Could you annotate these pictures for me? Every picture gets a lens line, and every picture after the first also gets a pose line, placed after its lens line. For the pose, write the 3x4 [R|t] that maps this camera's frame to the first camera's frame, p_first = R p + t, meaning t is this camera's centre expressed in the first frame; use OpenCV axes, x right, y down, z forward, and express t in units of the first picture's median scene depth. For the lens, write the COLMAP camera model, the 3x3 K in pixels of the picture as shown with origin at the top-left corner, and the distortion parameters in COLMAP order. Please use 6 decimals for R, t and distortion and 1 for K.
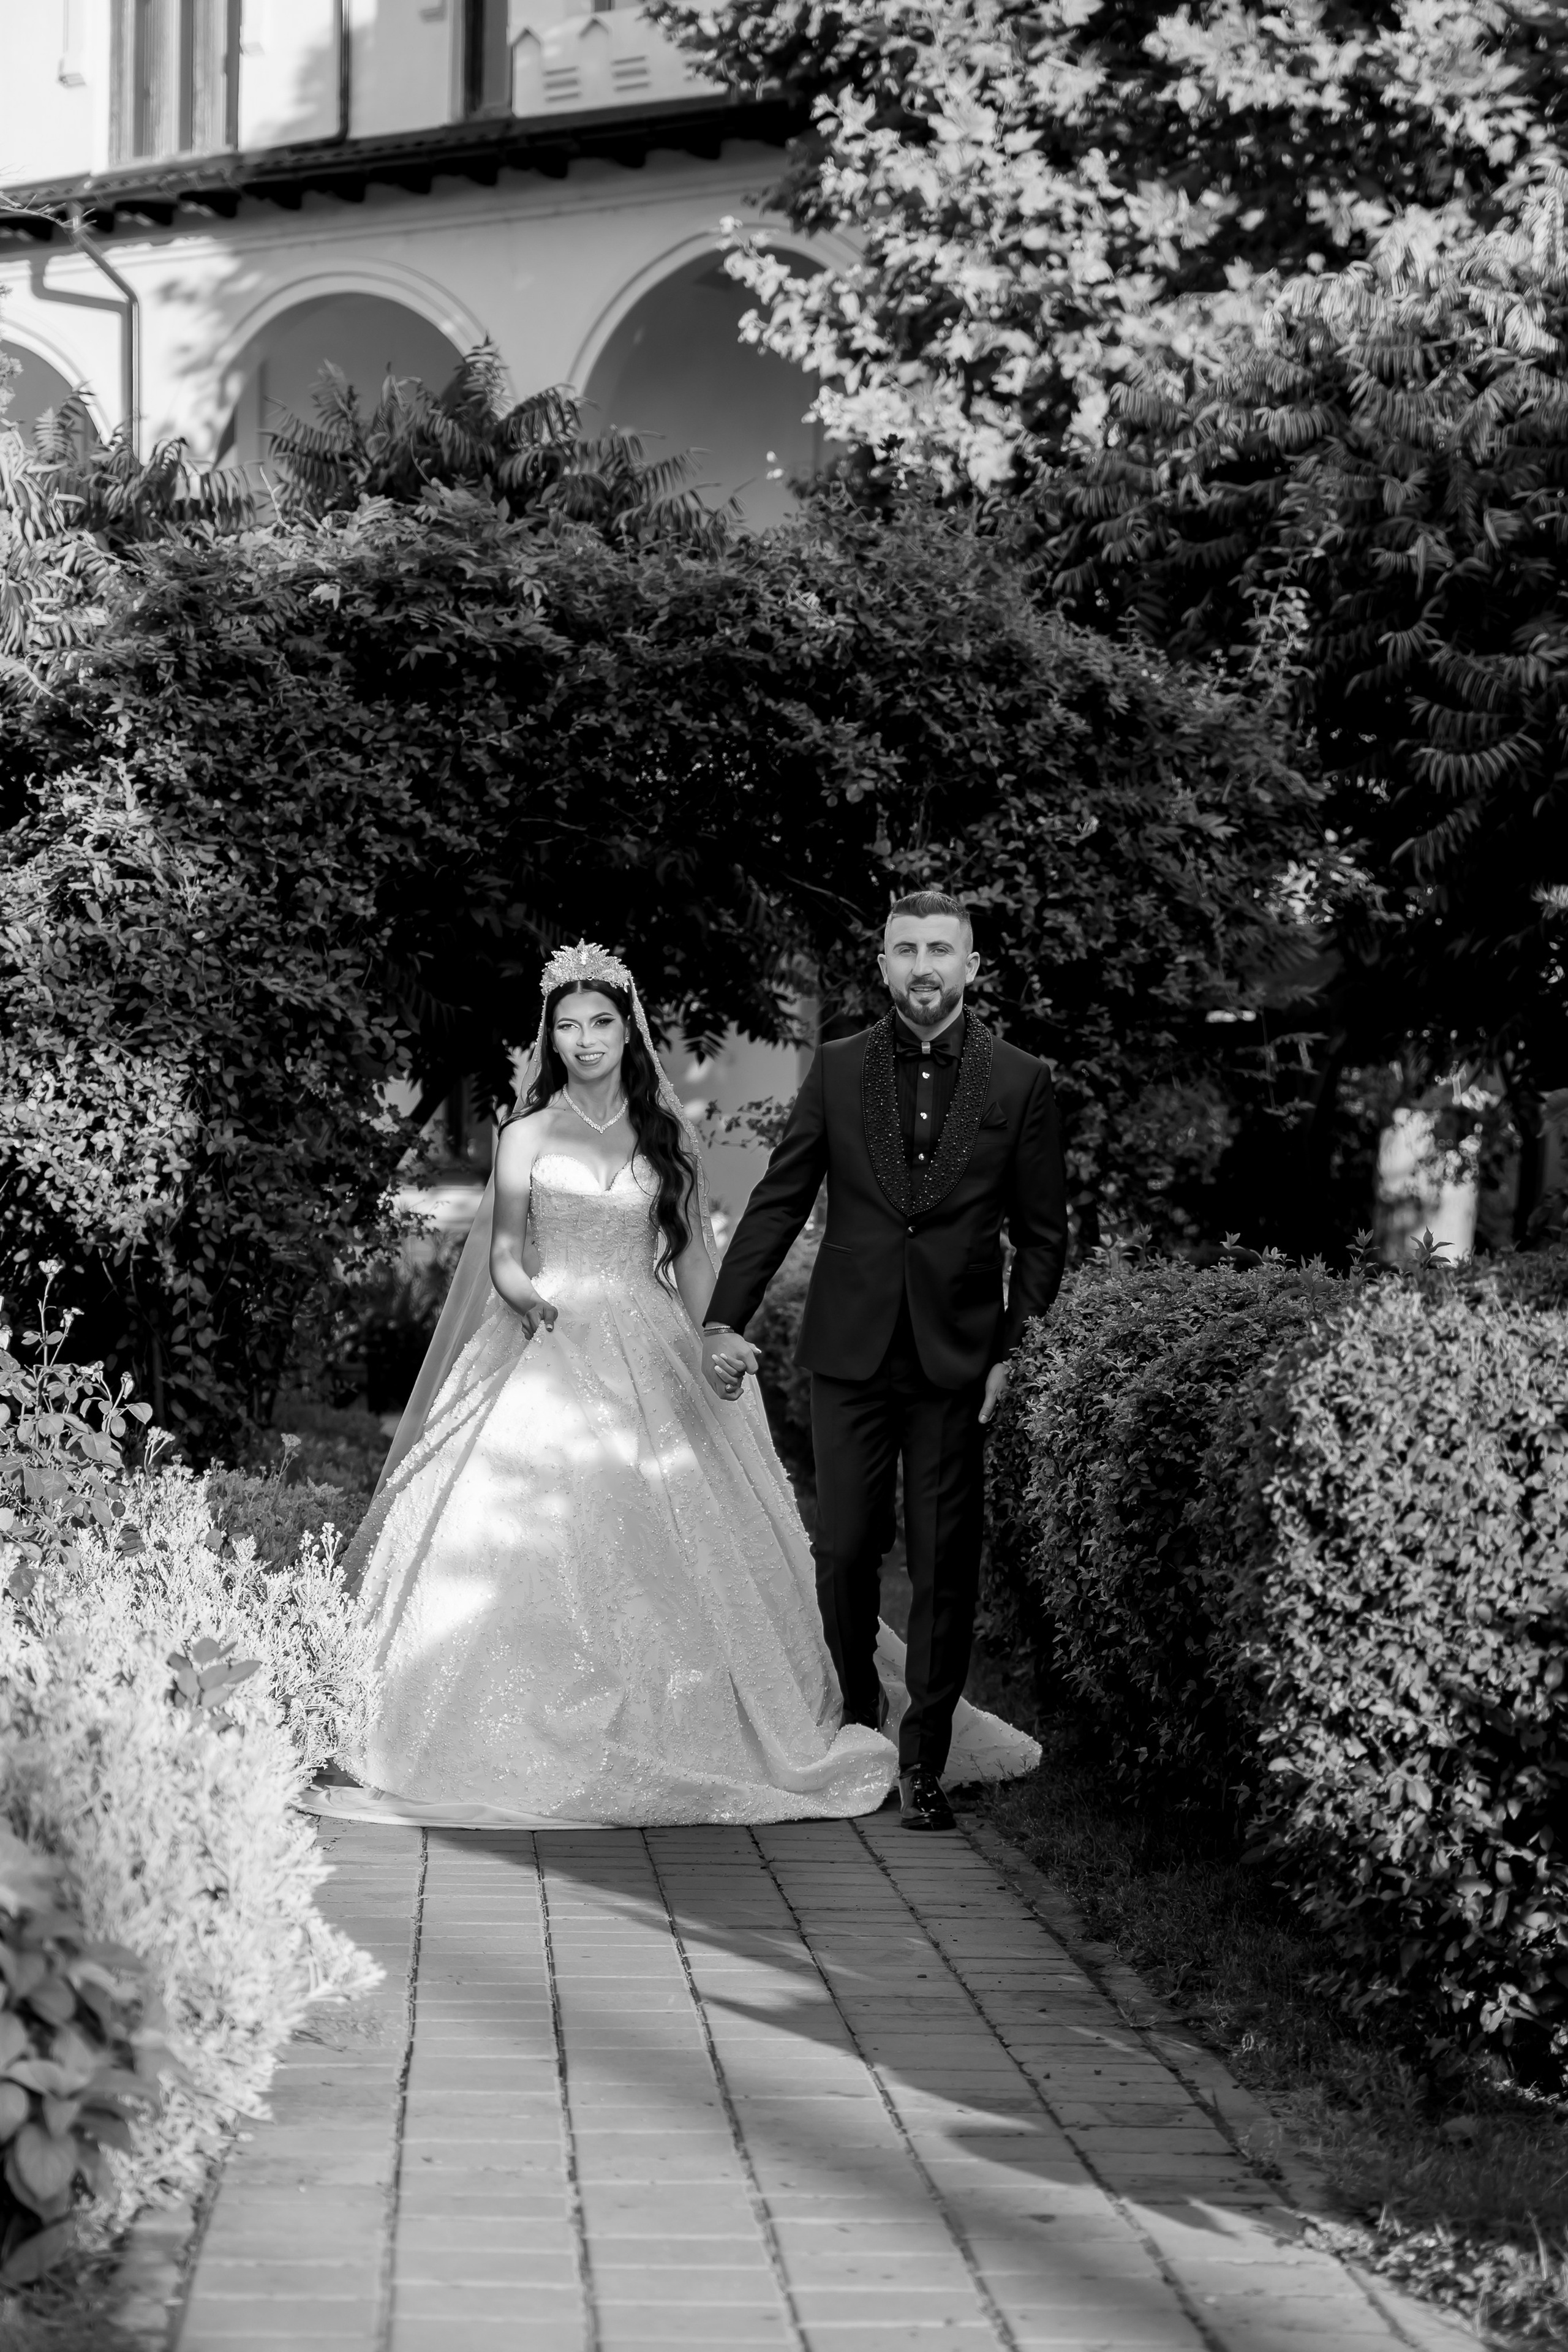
lens RADIAL K [[6748.2, 0, 690.3], [0, 6748.2, 1625.6], [0, 0, 1]] dist [-0.048475, 0.383245]
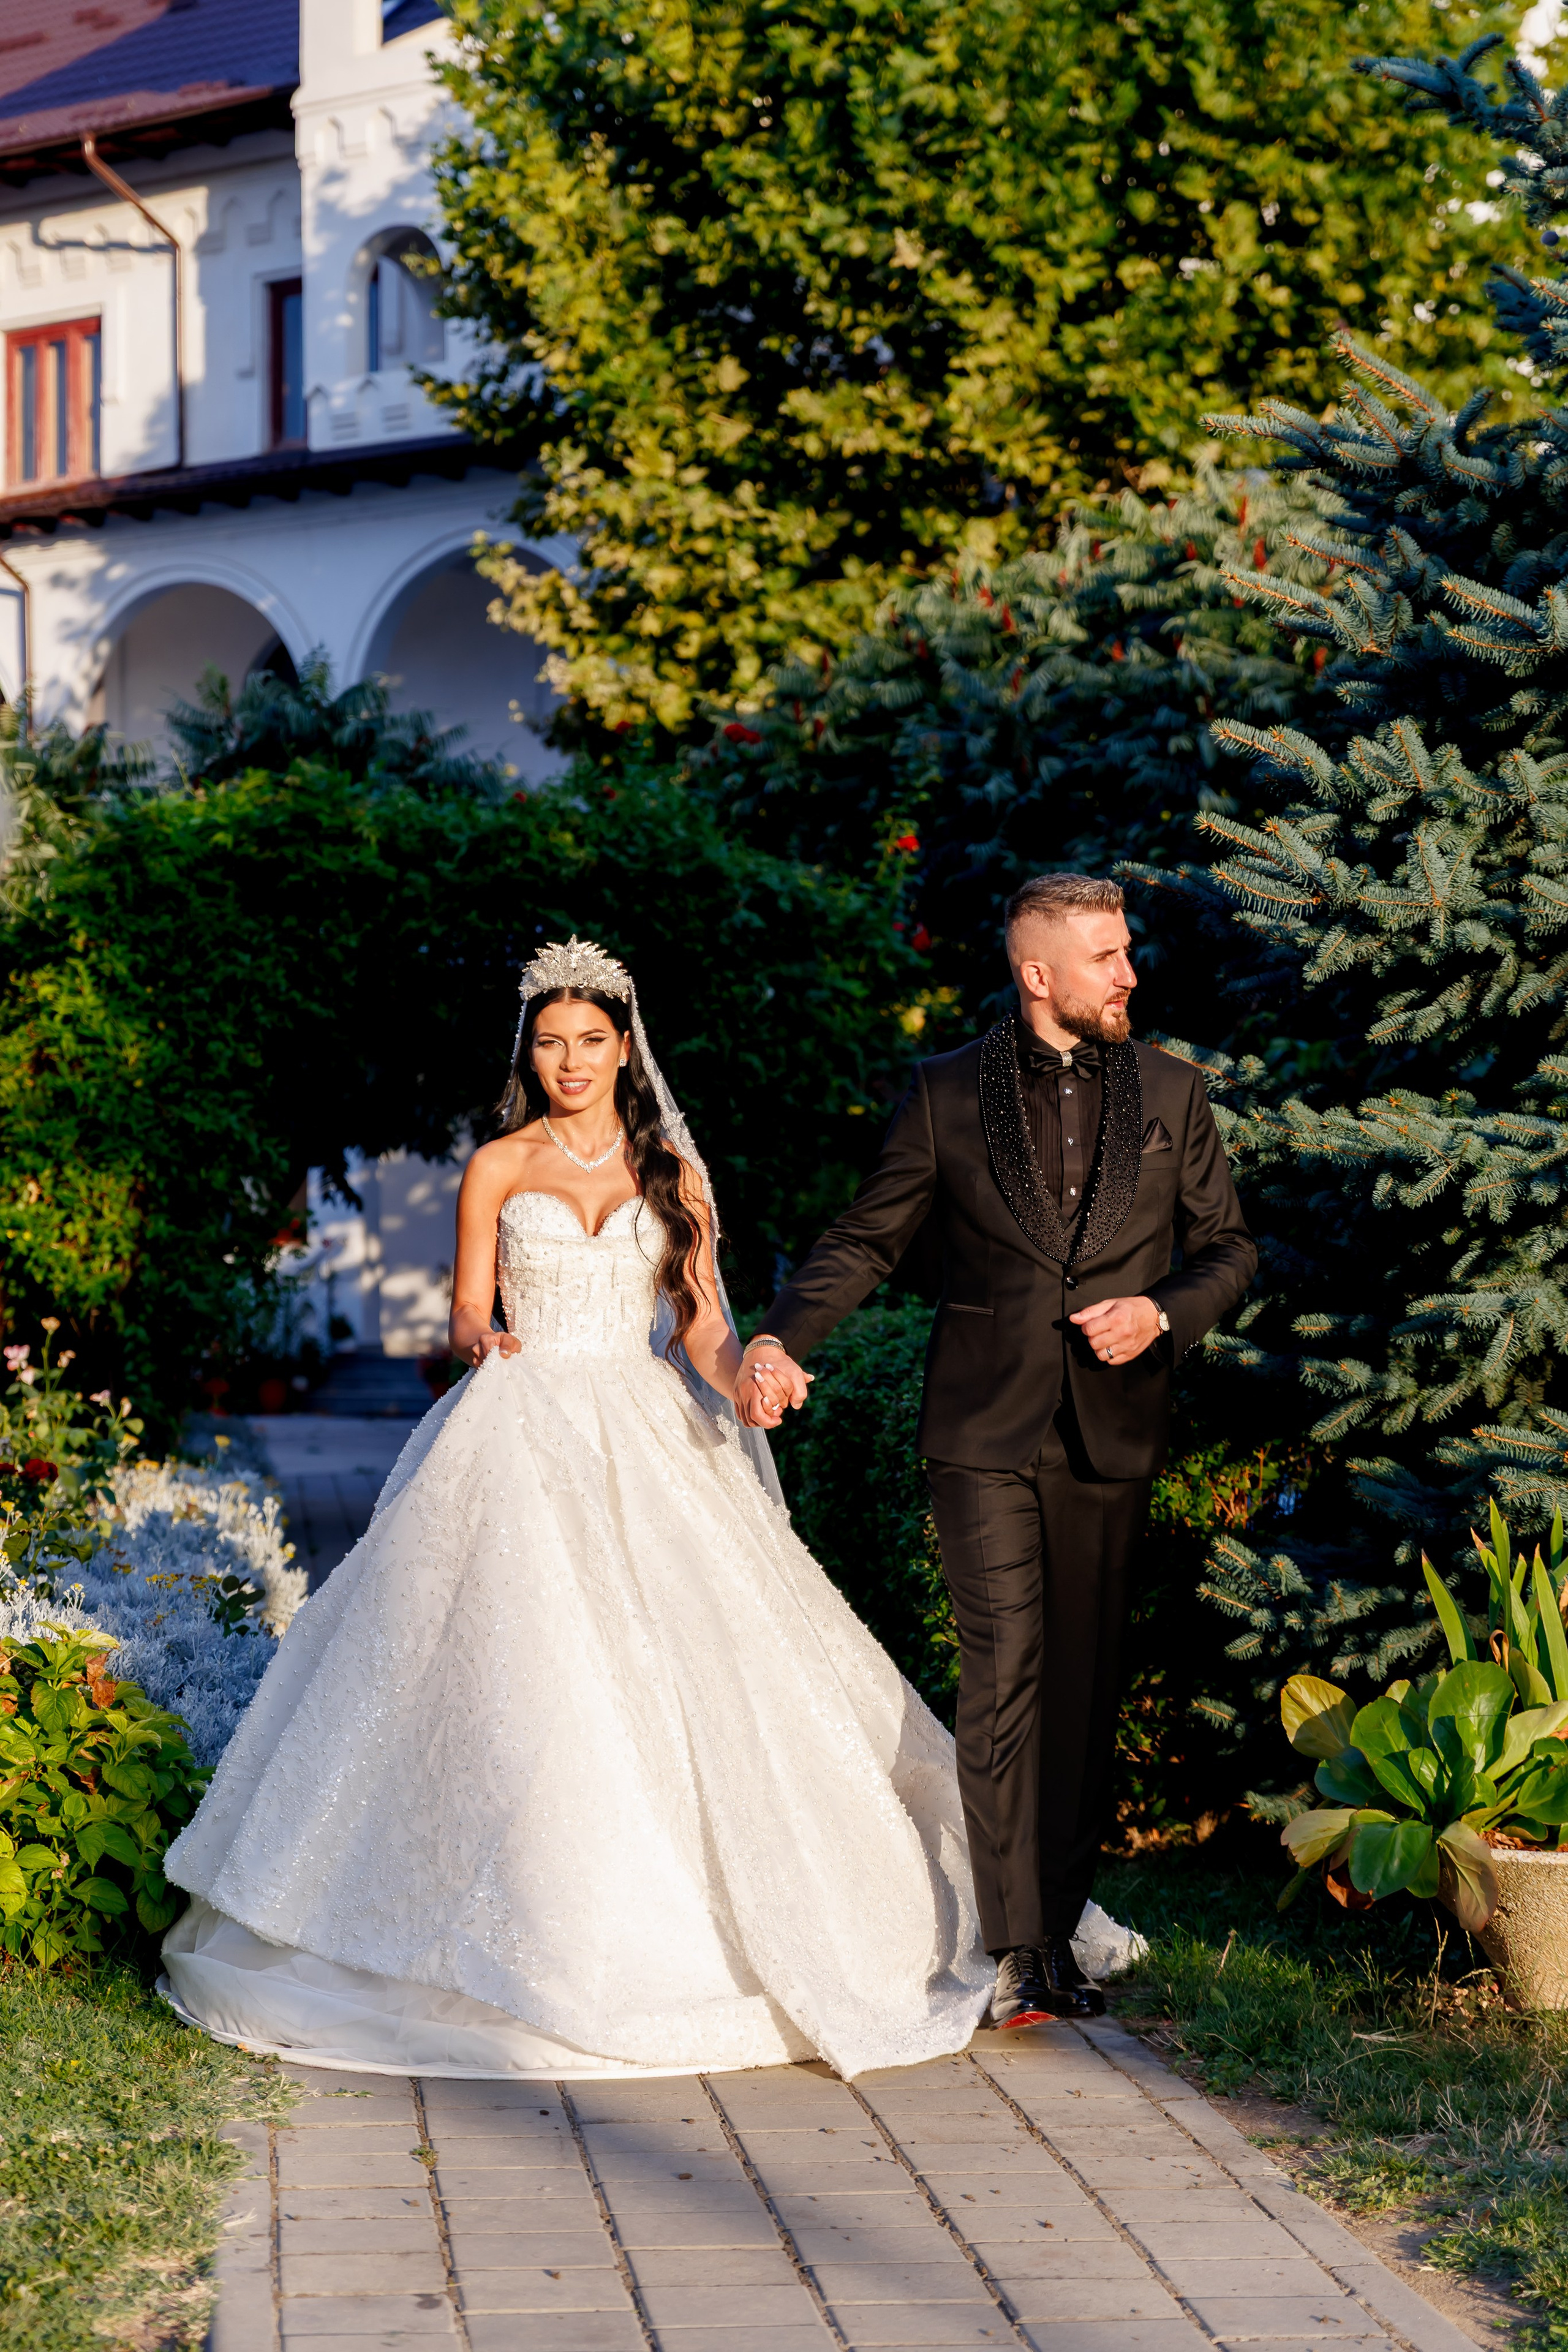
lens RADIAL K [[5208.9, 0, 725.6], [0, 5208.9, 1312.9], [0, 0, 1]] dist [0.060999, -0.265441]
pose [[0.998192, -0.025075, 0.054631, -0.009013], [0.027709, 0.998463, -0.048003, 0.000803], [-0.053343, 0.049430, 0.997352, -0.070862]]
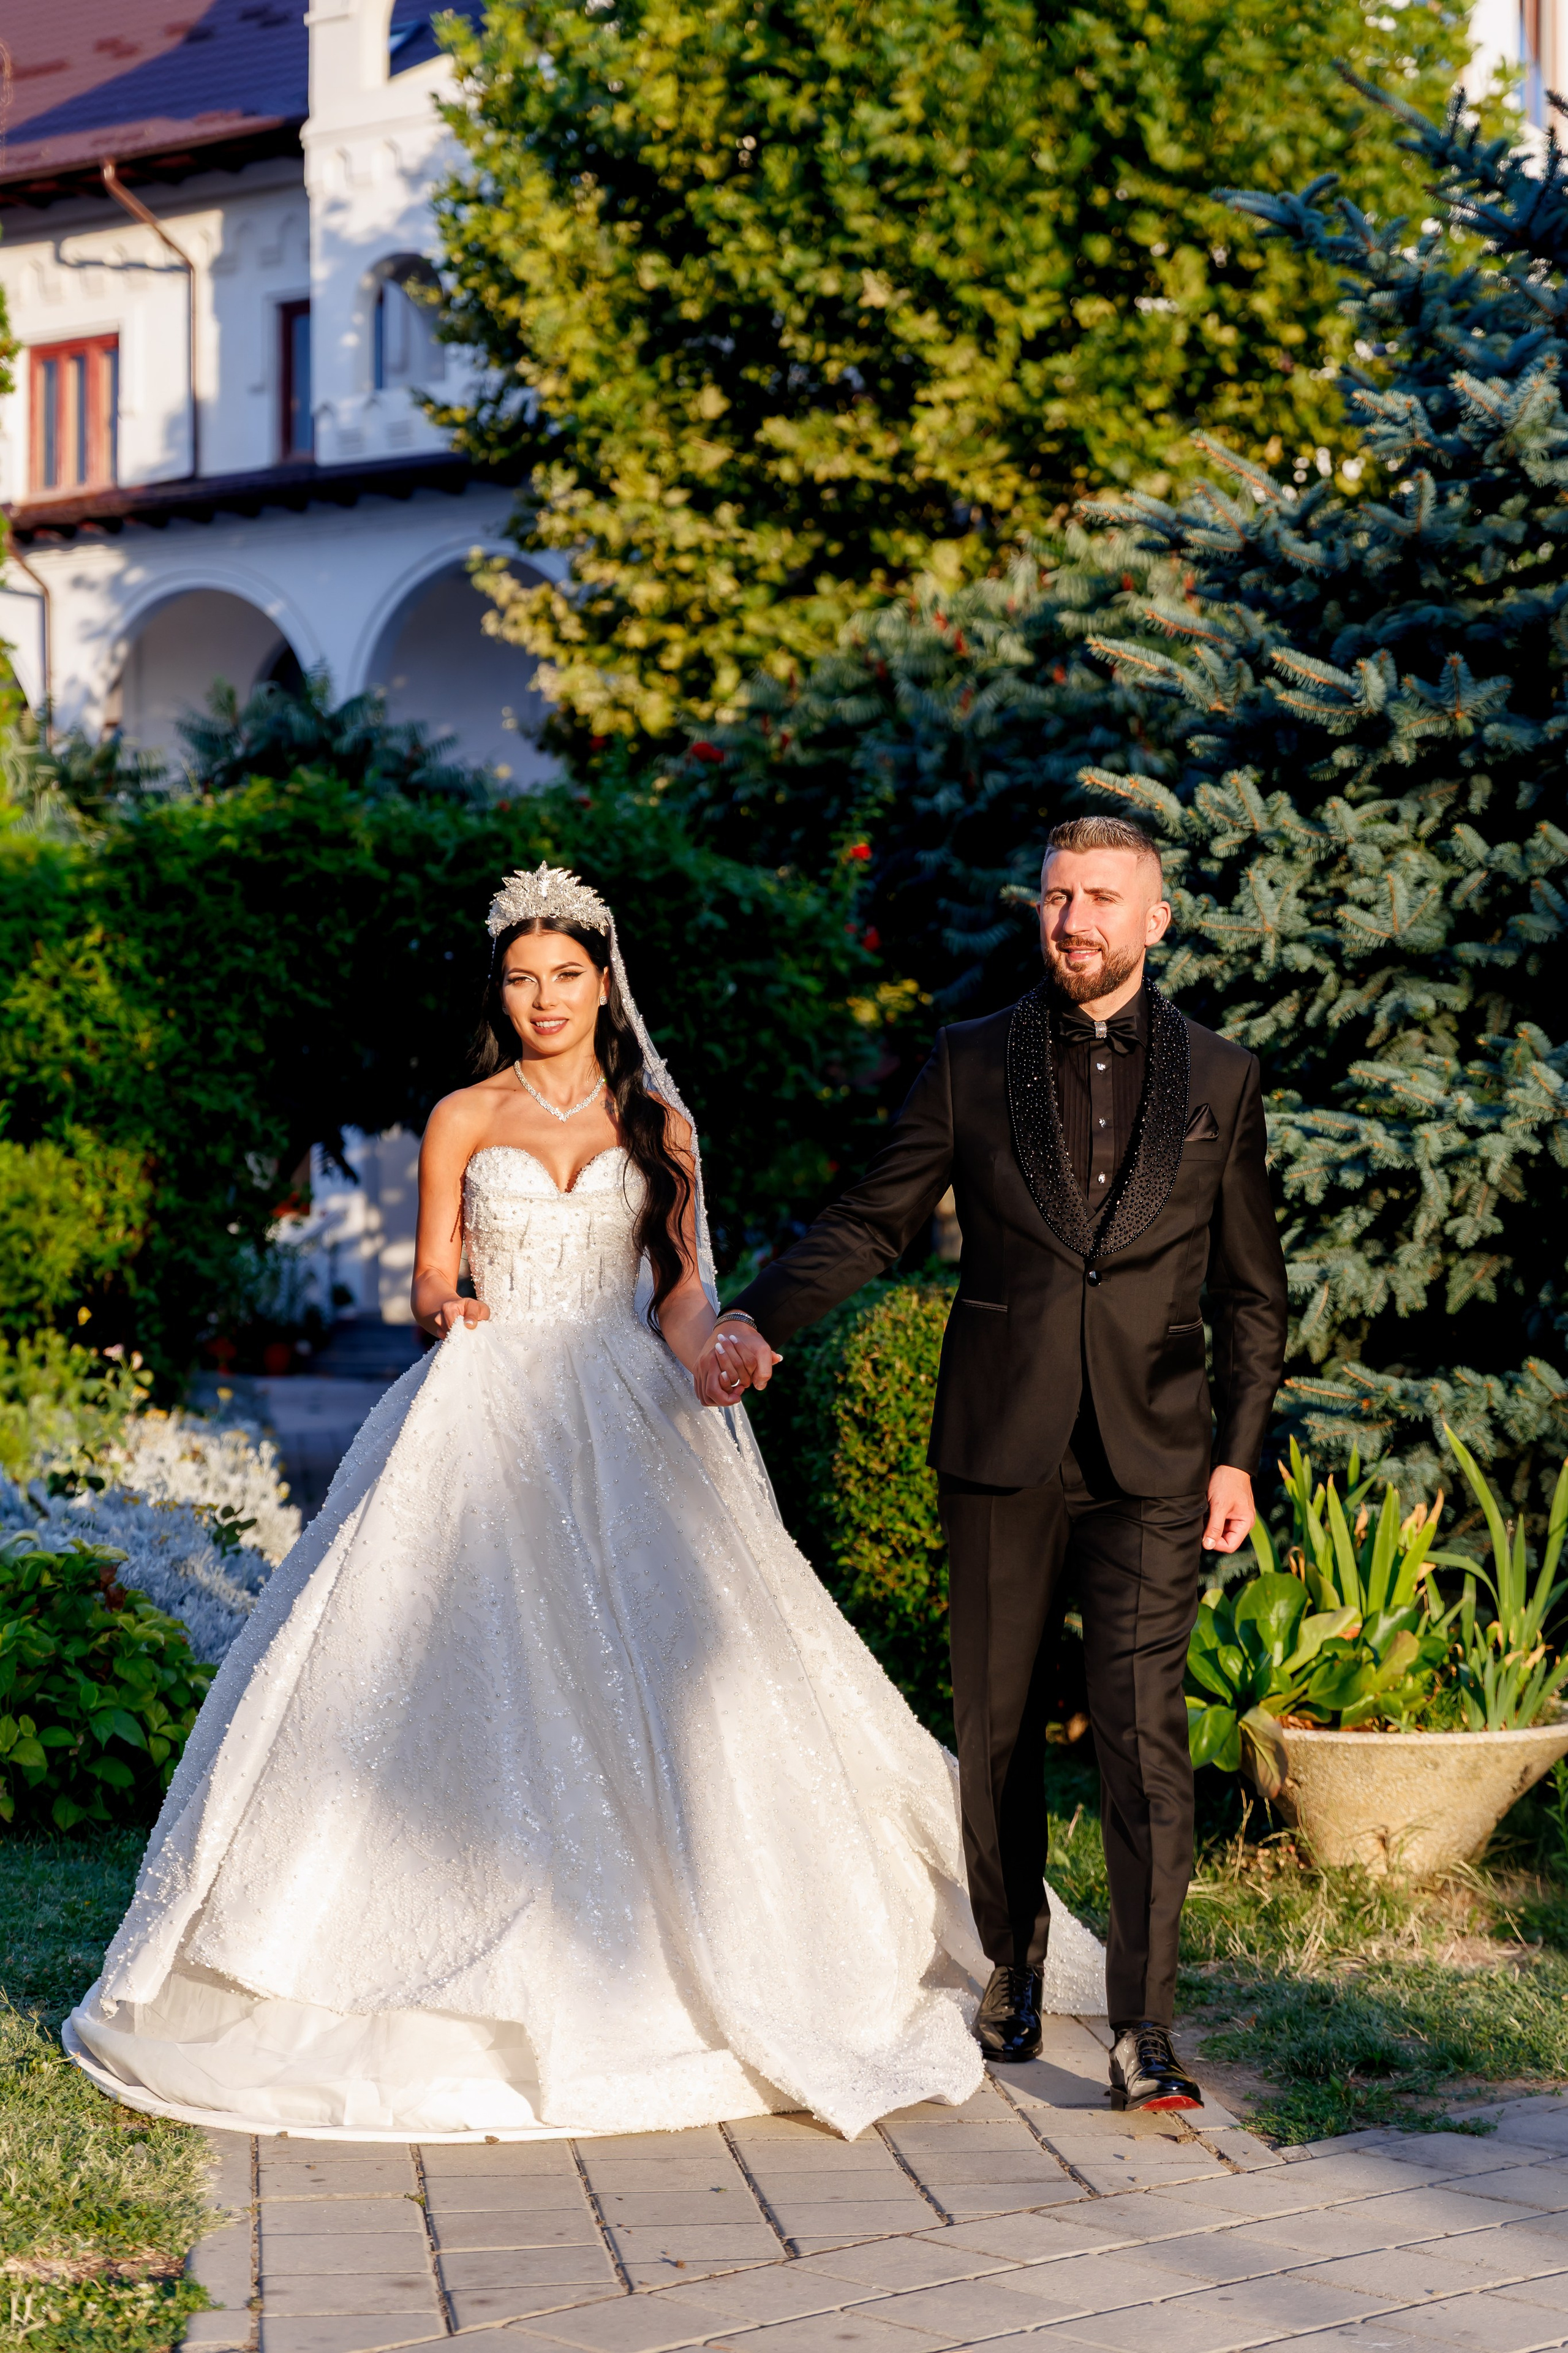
lens RADIAL K [[5014.1, 0, 845.8], [0, 5014.1, 1358.5], [0, 0, 1]] dist [0.054019, -0.041834]
pose [[0.996645, -0.018846, 0.079650, -0.006039], [0.021535, 0.999222, -0.033036, 0.003935], [-0.078966, 0.034641, 0.996275, -0.116448]]
